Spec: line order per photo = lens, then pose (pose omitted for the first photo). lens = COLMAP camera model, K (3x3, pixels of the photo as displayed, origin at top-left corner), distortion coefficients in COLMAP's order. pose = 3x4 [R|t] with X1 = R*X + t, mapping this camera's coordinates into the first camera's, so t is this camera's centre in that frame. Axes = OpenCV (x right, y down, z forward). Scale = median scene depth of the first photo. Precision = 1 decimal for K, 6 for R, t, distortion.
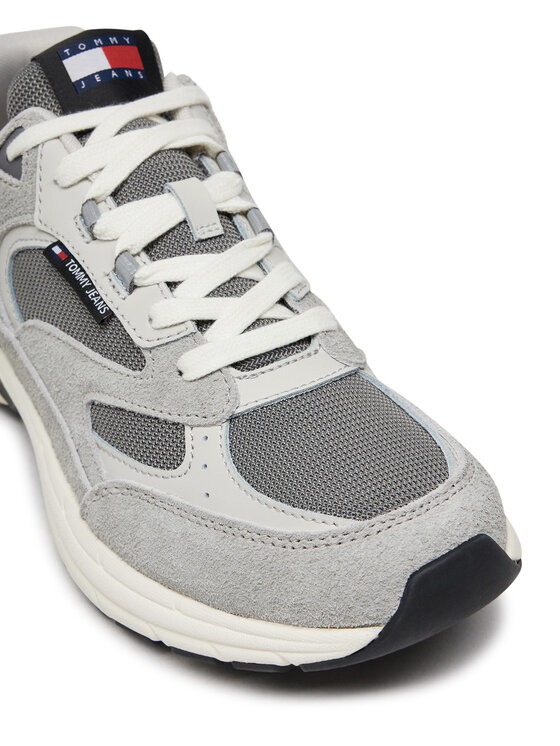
lens RADIAL K [[1535.3, 0, 279.9], [0, 1535.3, 371.5], [0, 0, 1]] dist [-0.107294, 0.000000]
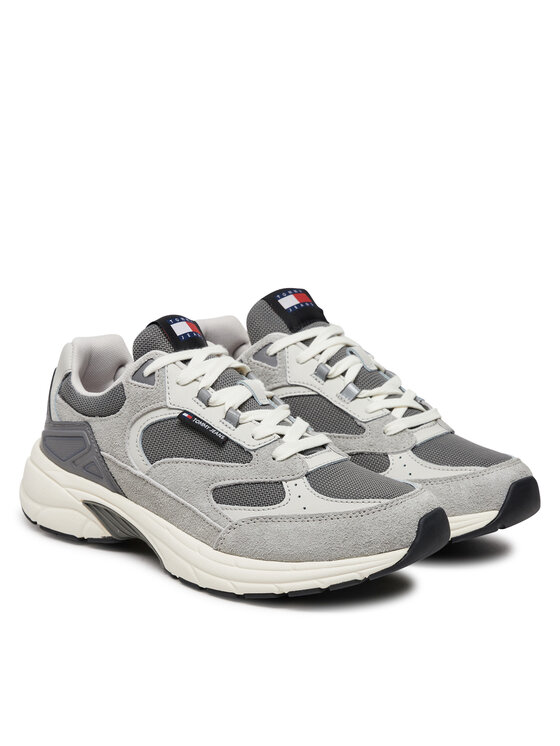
lens RADIAL K [[1625.5, 0, 280.3], [0, 1625.5, 373.5], [0, 0, 1]] dist [0.339045, 0.000000]
pose [[0.916844, 0.003963, 0.399227, -0.886076], [0.141037, 0.932265, -0.333152, 0.593411], [-0.373506, 0.361754, 0.854182, -0.848007]]
